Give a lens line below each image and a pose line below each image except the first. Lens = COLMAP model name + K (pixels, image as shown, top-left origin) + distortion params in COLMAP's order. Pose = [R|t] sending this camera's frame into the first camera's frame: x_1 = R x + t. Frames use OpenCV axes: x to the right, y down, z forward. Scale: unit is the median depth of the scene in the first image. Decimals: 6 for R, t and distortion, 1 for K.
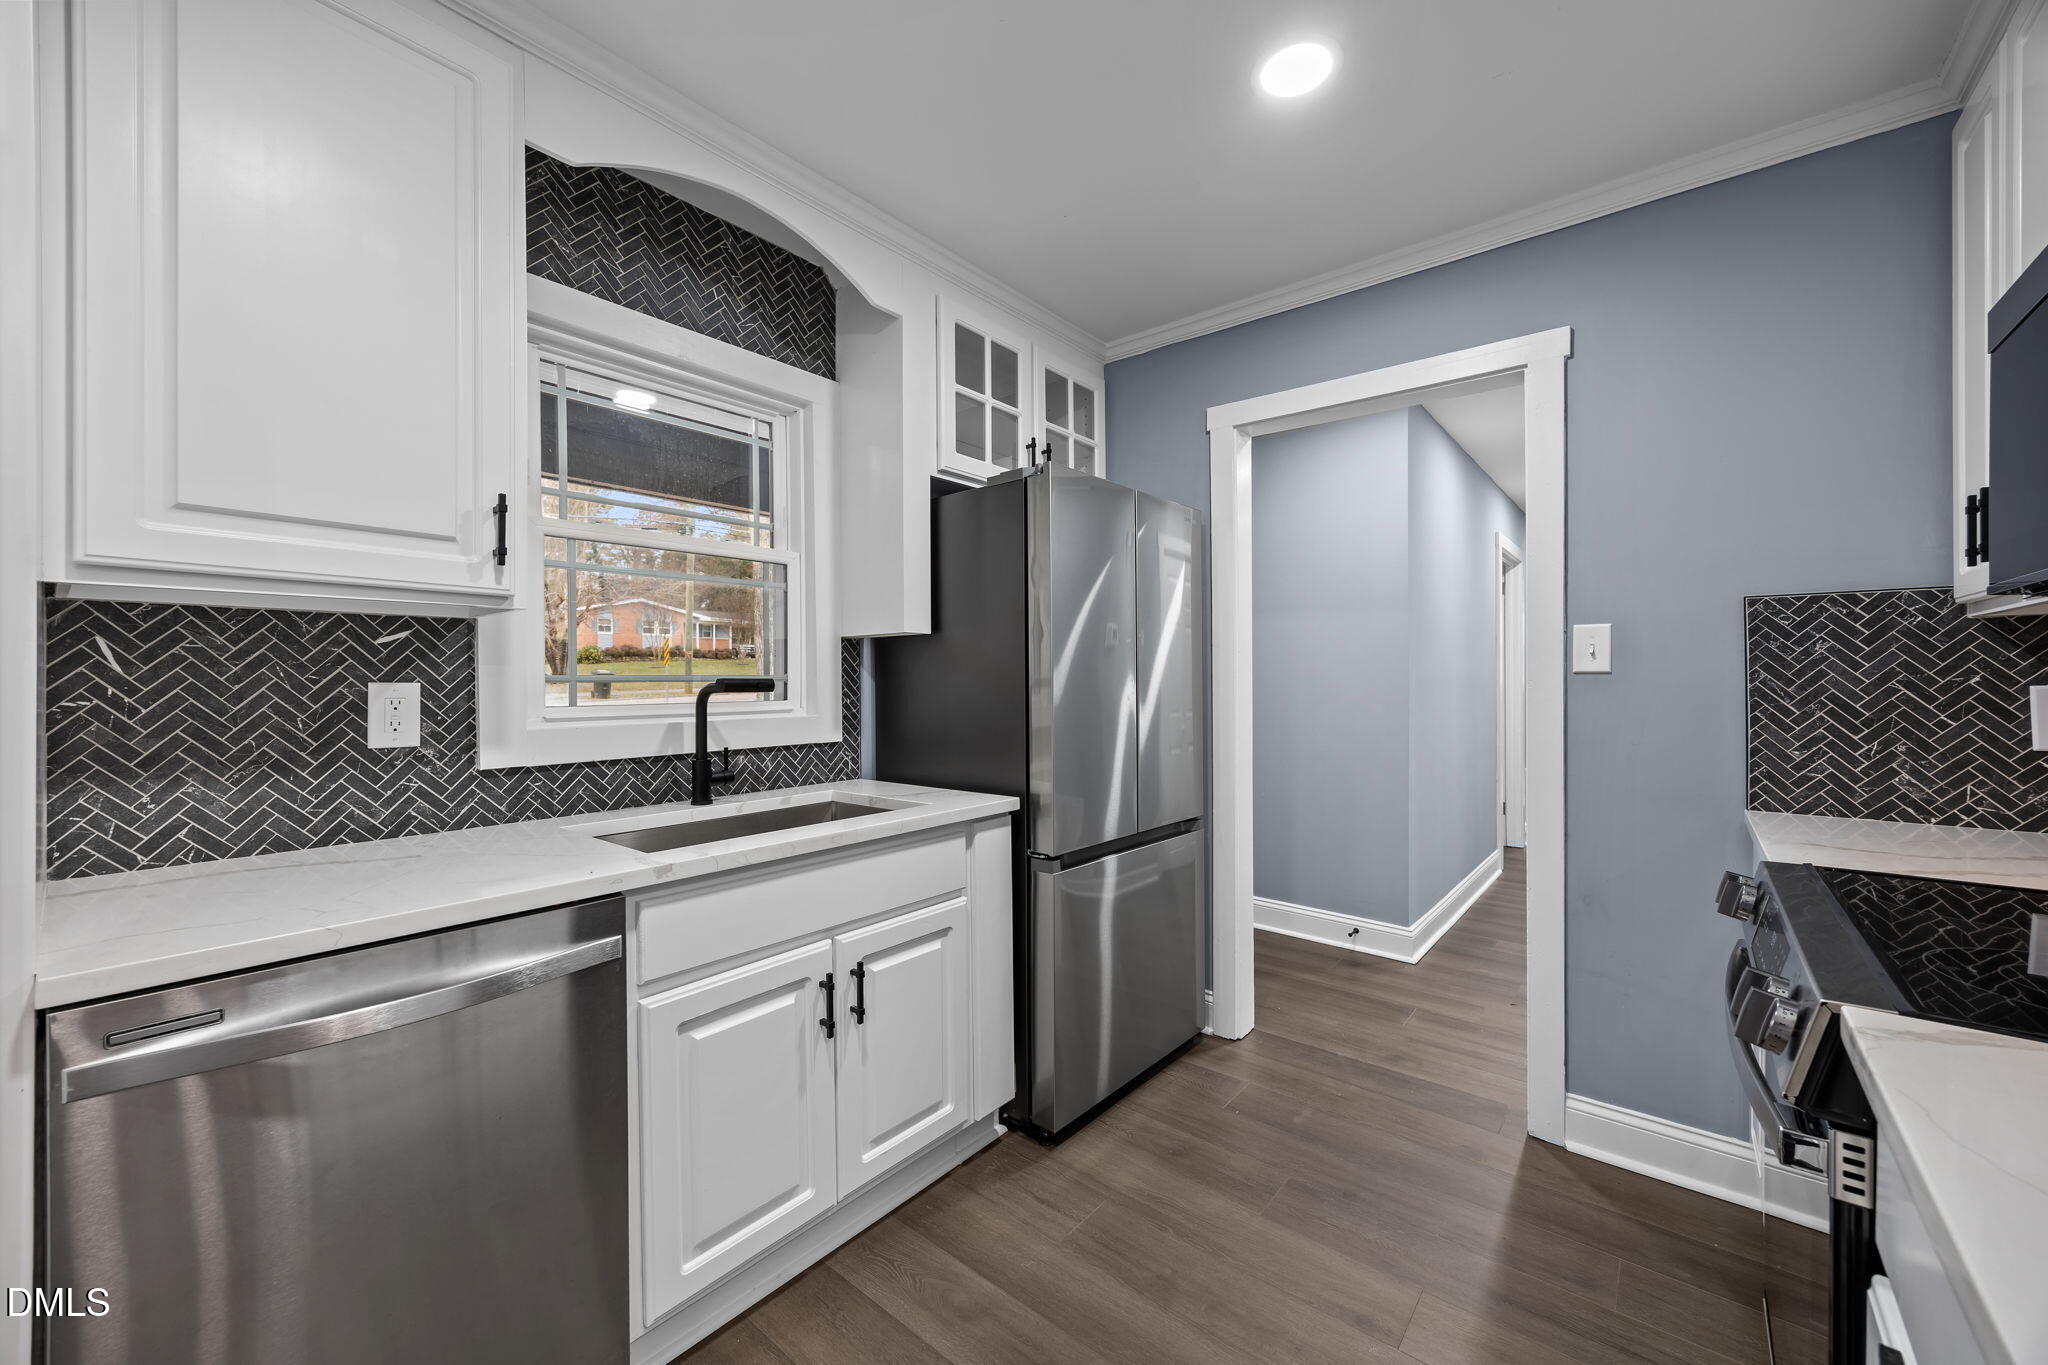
lens RADIAL K [[782.6, 0, 1030.2], [0, 782.6, 683.4], [0, 0, 1]] dist [0.002680, -0.000192]
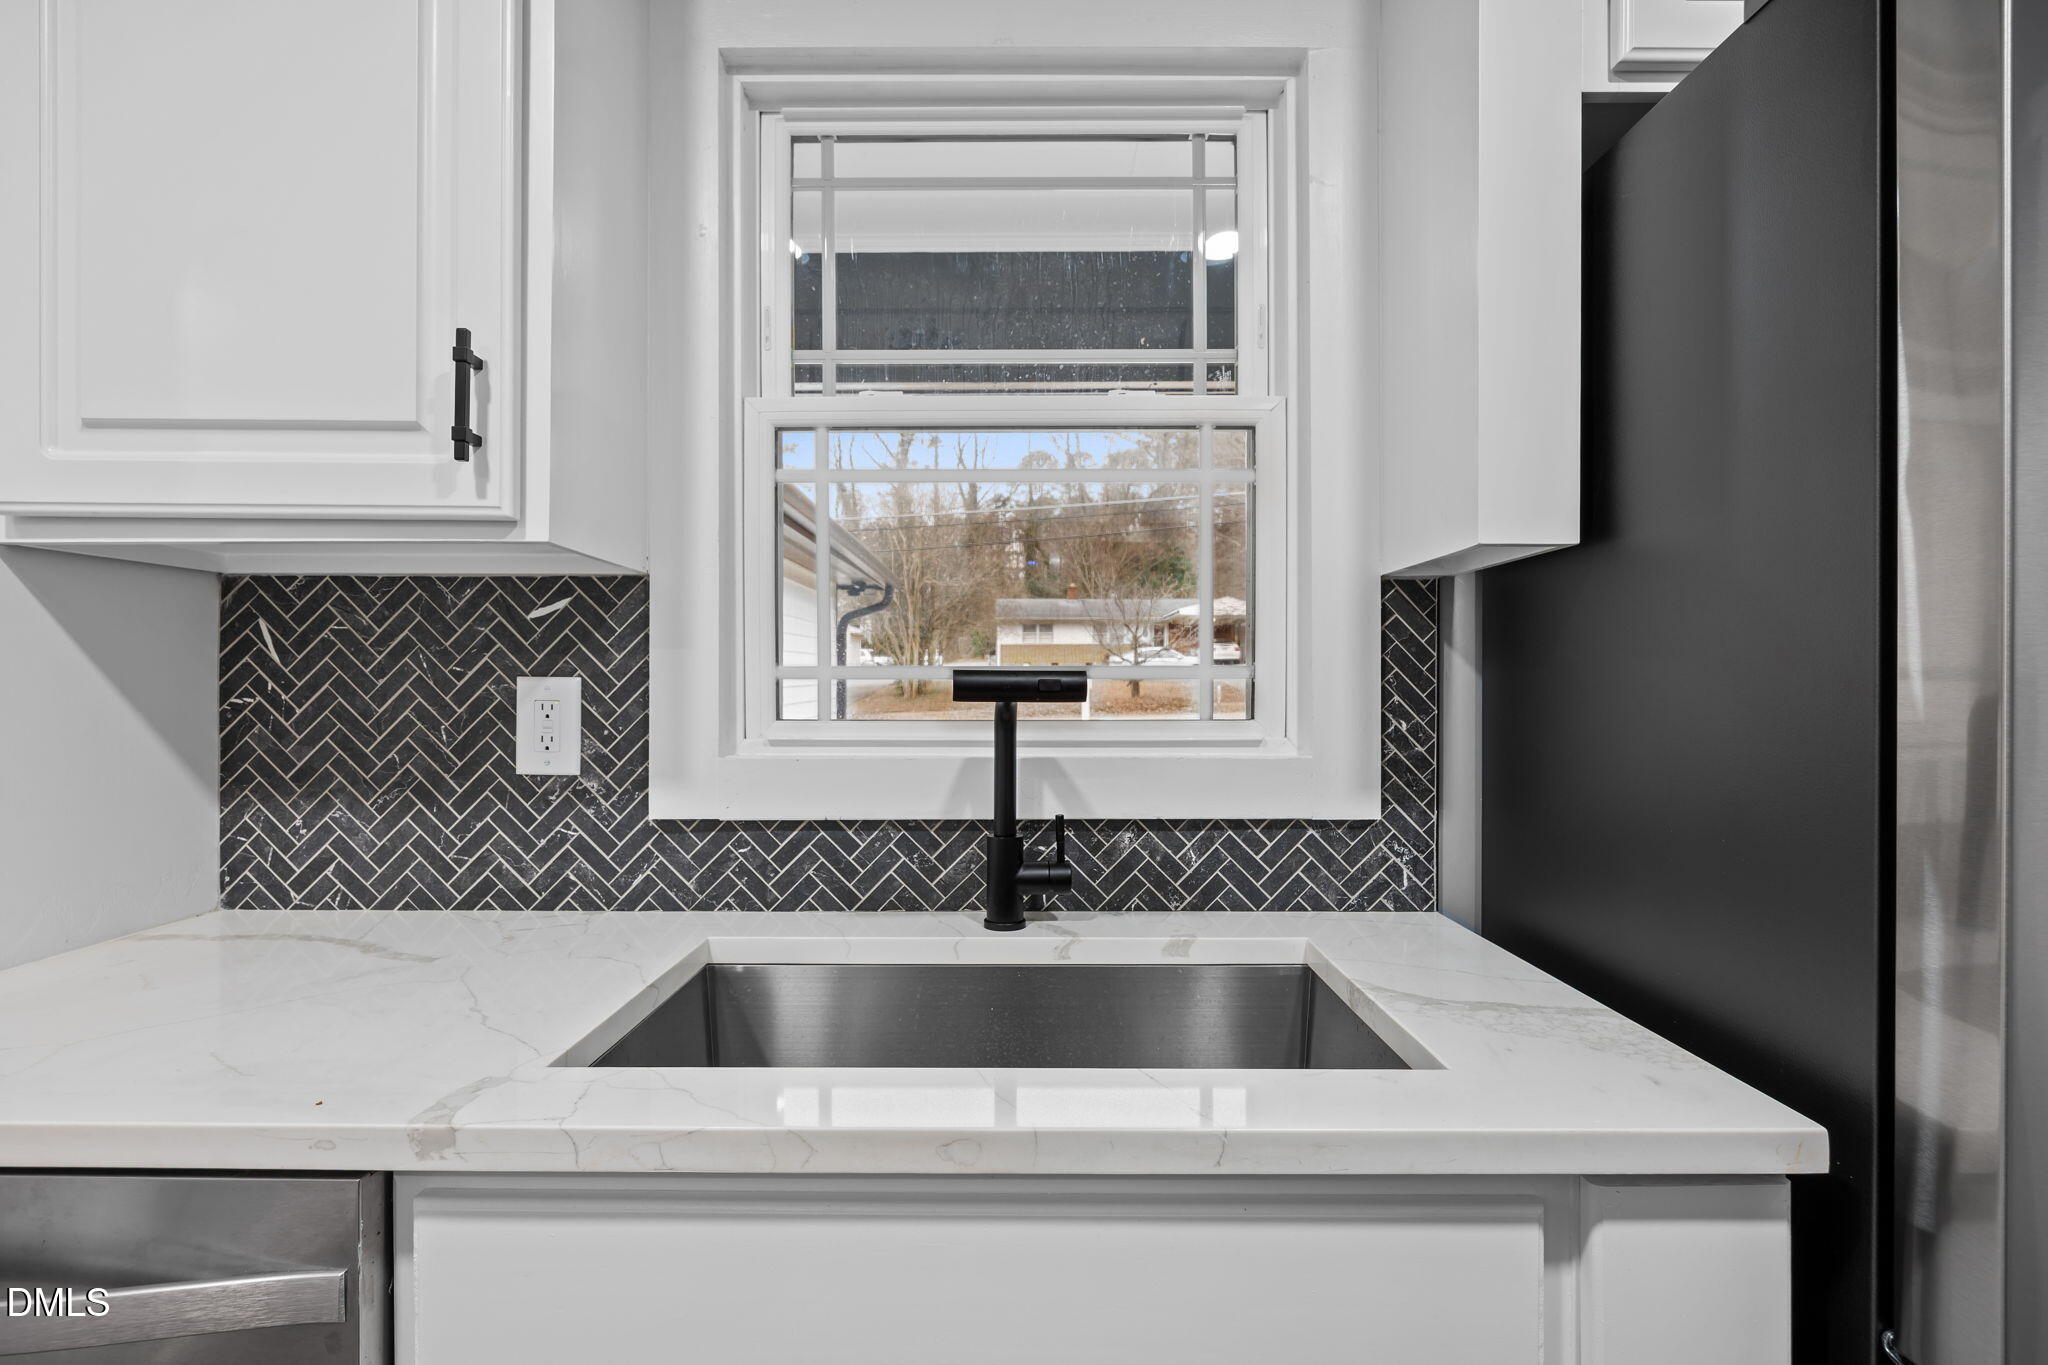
lens RADIAL K [[1016.1, 0, 1009.5], [0, 1016.1, 688.5], [0, 0, 1]] dist [-0.004541, 0.003264]
pose [[0.623141, 0.008284, -0.782066, 0.098427], [-0.007419, 0.999962, 0.004681, 0.001693], [0.782075, 0.002885, 0.623178, 0.728699]]
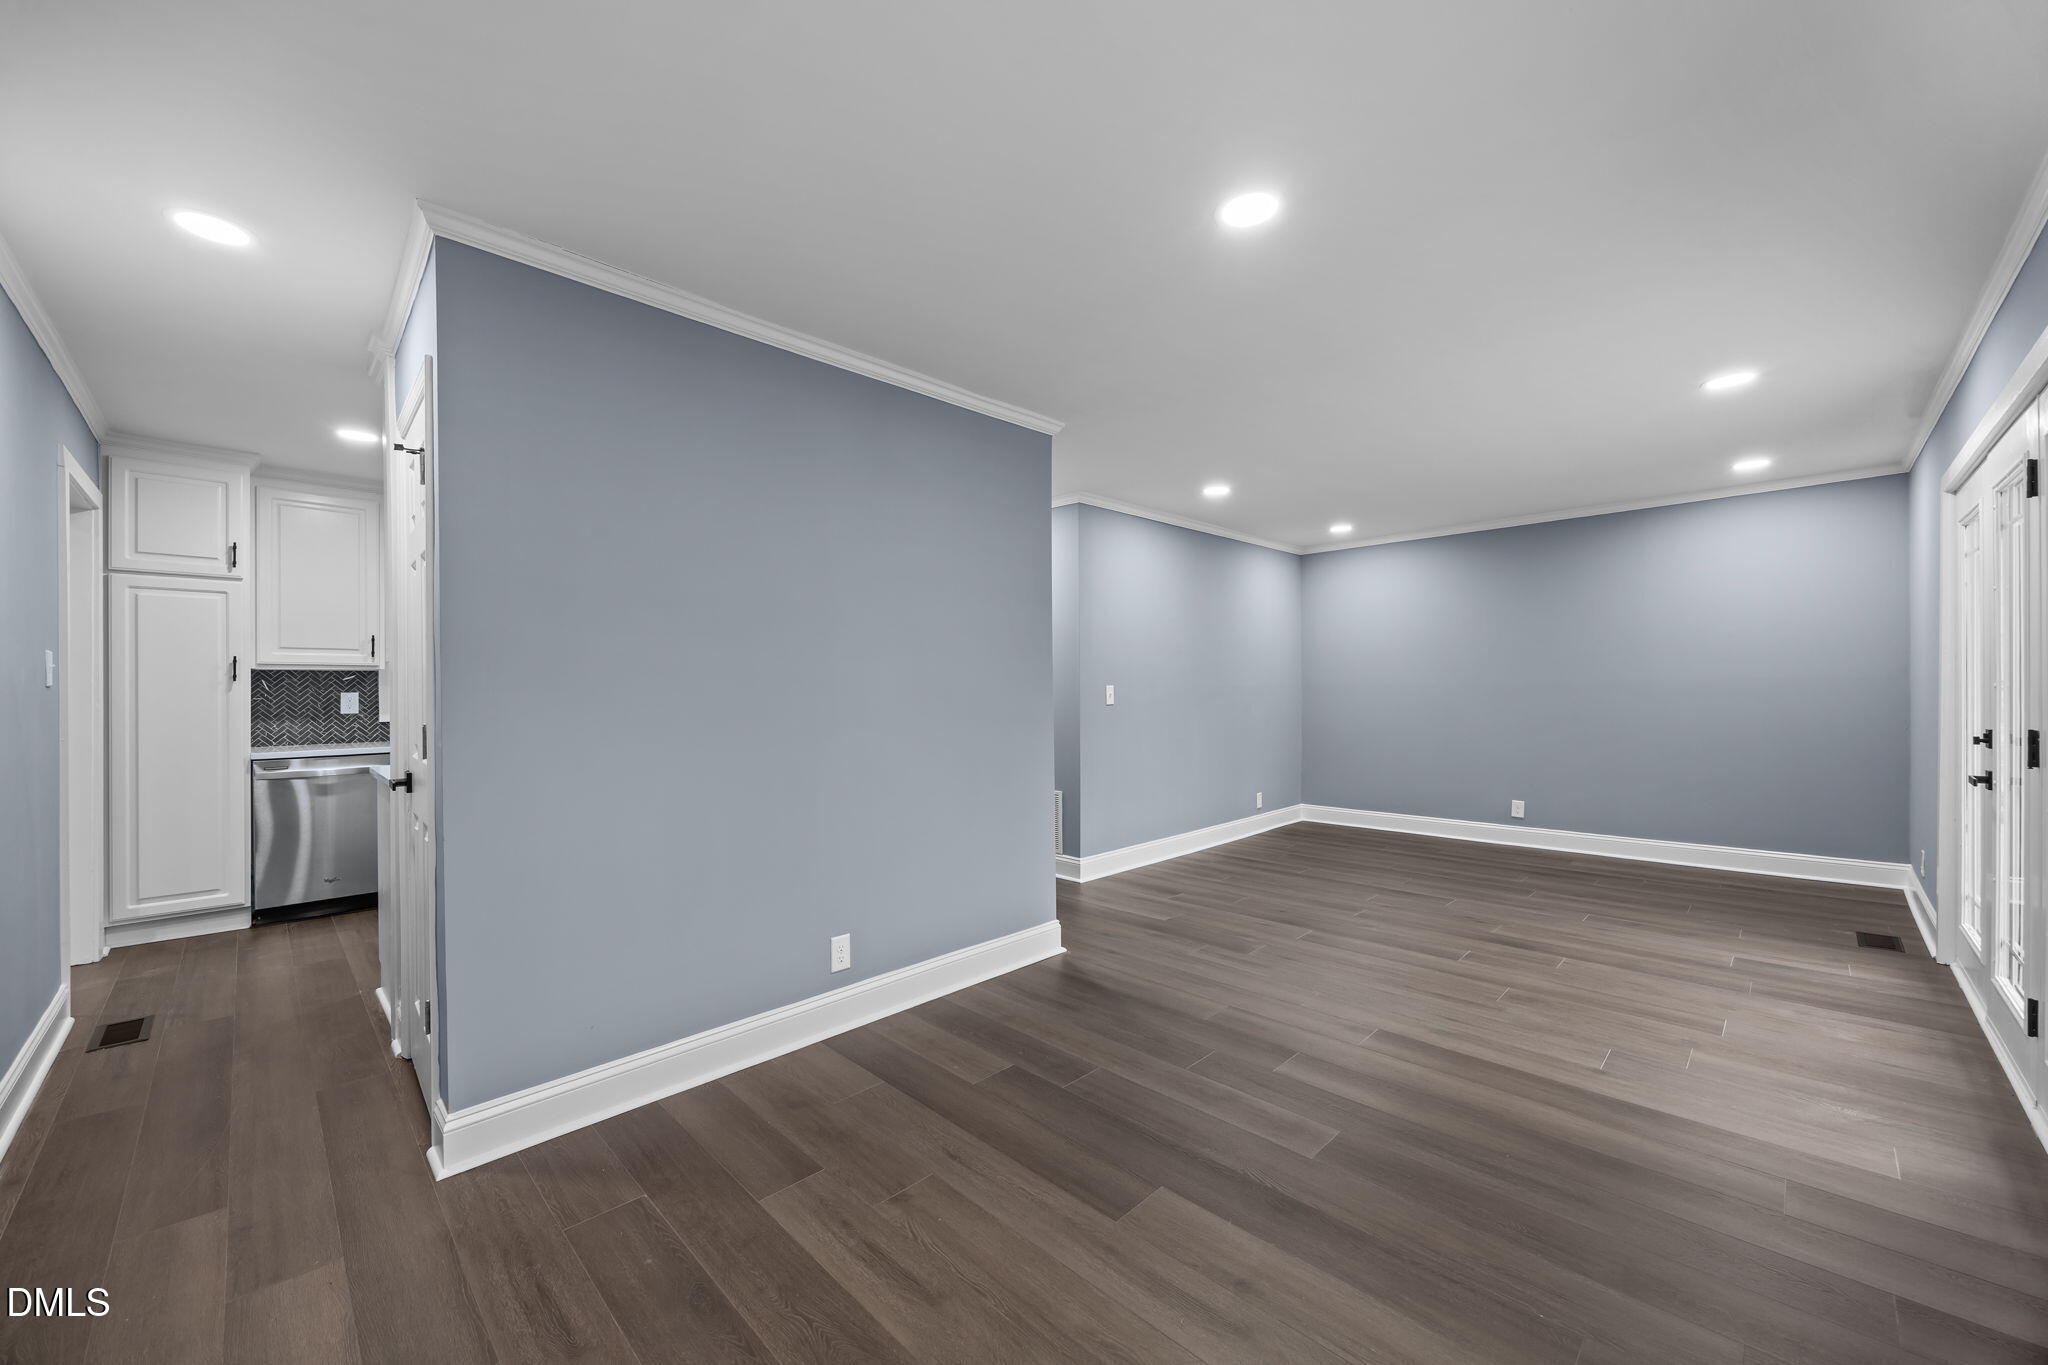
lens RADIAL K [[782.6, 0, 1024.9], [0, 782.6, 689.9], [0, 0, 1]] dist [0.002680, -0.000192]
pose [[0.994641, 0.000834, -0.103387, 2.020307], [-0.000796, 1.000000, 0.000410, -0.014144], [0.103387, -0.000326, 0.994641, -1.683547]]
